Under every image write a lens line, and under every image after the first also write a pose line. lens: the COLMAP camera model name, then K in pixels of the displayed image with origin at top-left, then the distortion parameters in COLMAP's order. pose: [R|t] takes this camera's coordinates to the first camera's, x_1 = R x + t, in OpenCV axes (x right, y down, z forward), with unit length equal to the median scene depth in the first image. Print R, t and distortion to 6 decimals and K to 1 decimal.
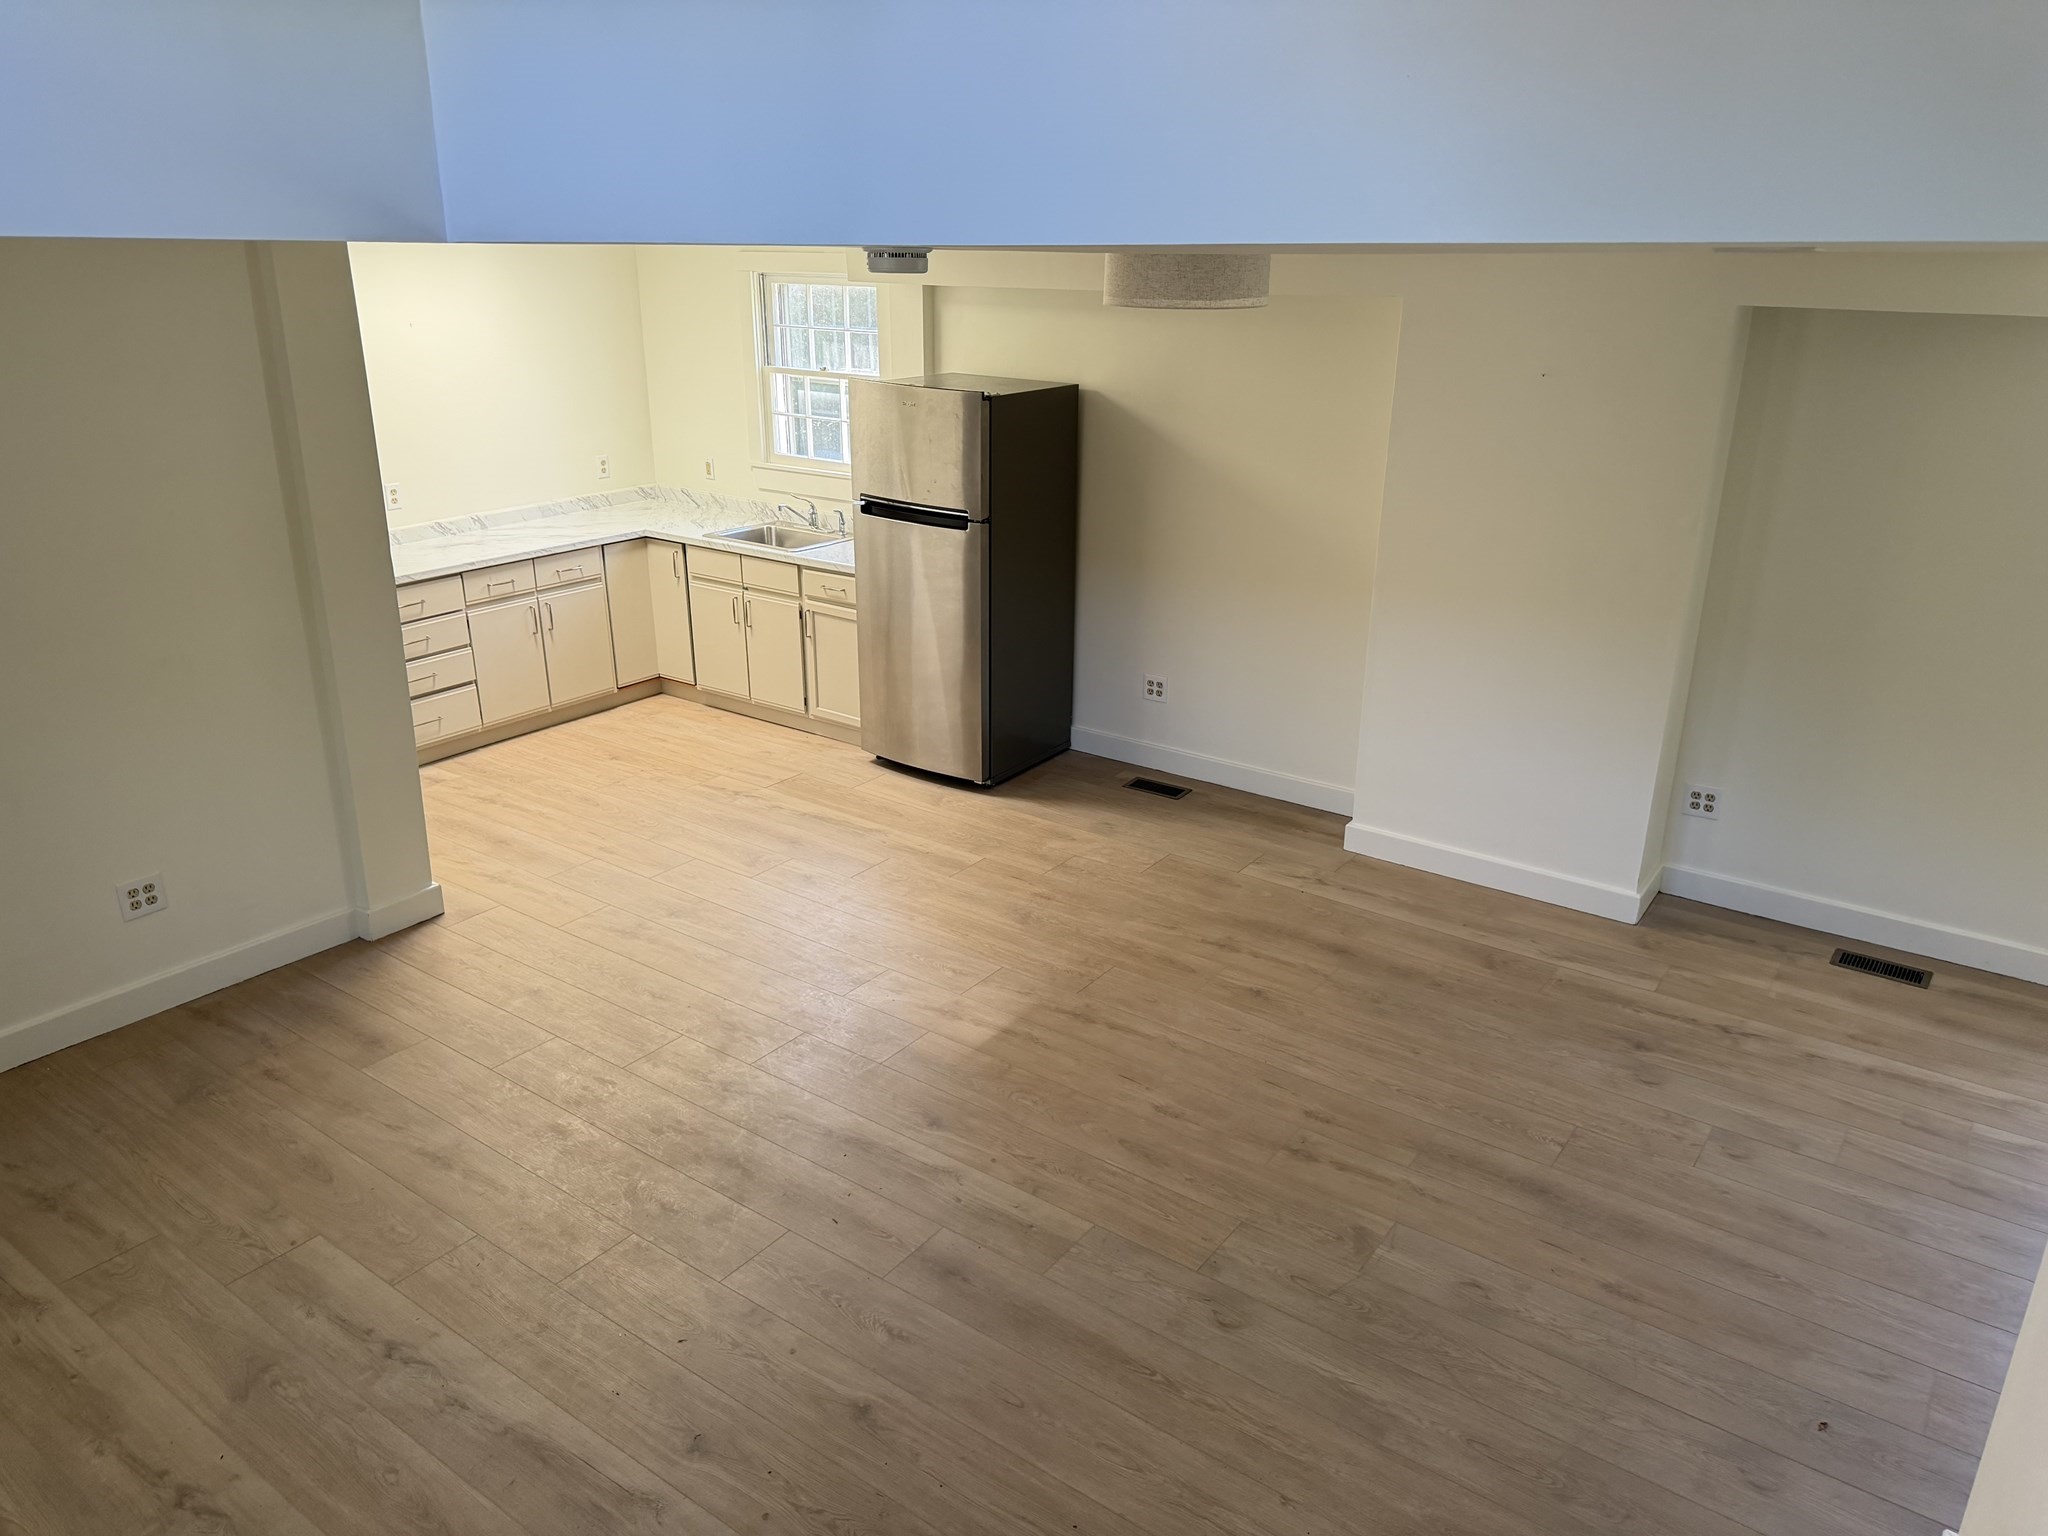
lens RADIAL K [[1440.5, 0, 1012.1], [0, 1440.5, 779.1], [0, 0, 1]] dist [0.154634, -0.269576]
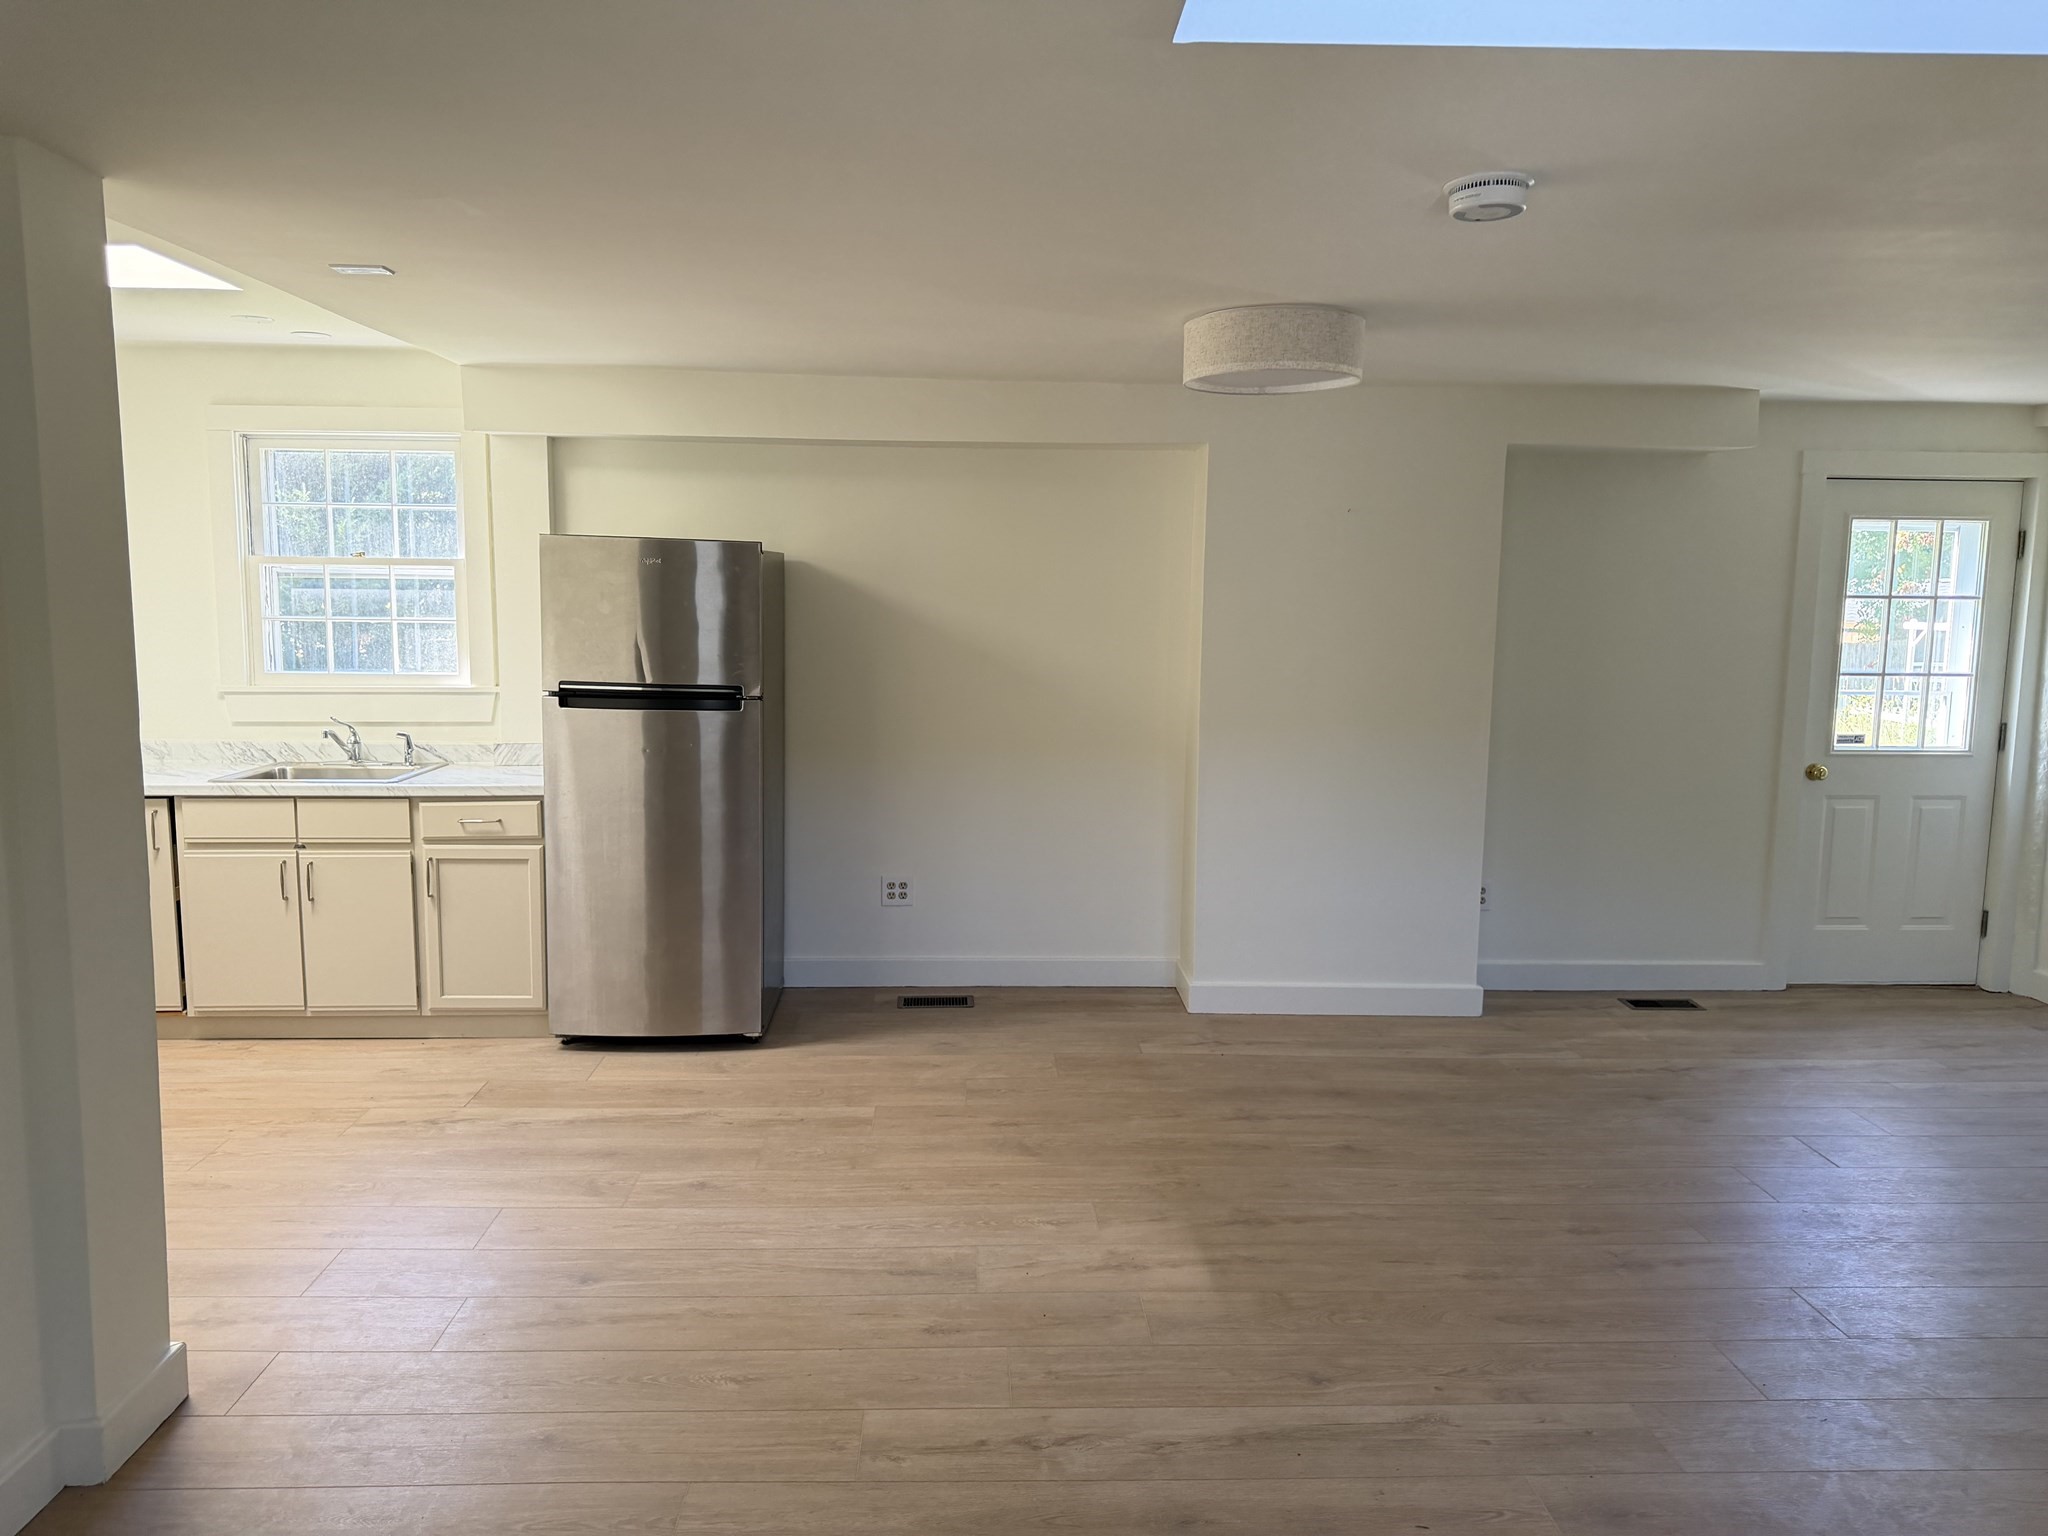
lens RADIAL K [[1440.5, 0, 1012.1], [0, 1440.5, 779.1], [0, 0, 1]] dist [0.154634, -0.269576]
pose [[0.780426, -0.081572, 0.619904, -0.473706], [0.211827, 0.967315, -0.139392, 0.009462], [-0.588272, 0.240098, 0.772197, 0.340994]]
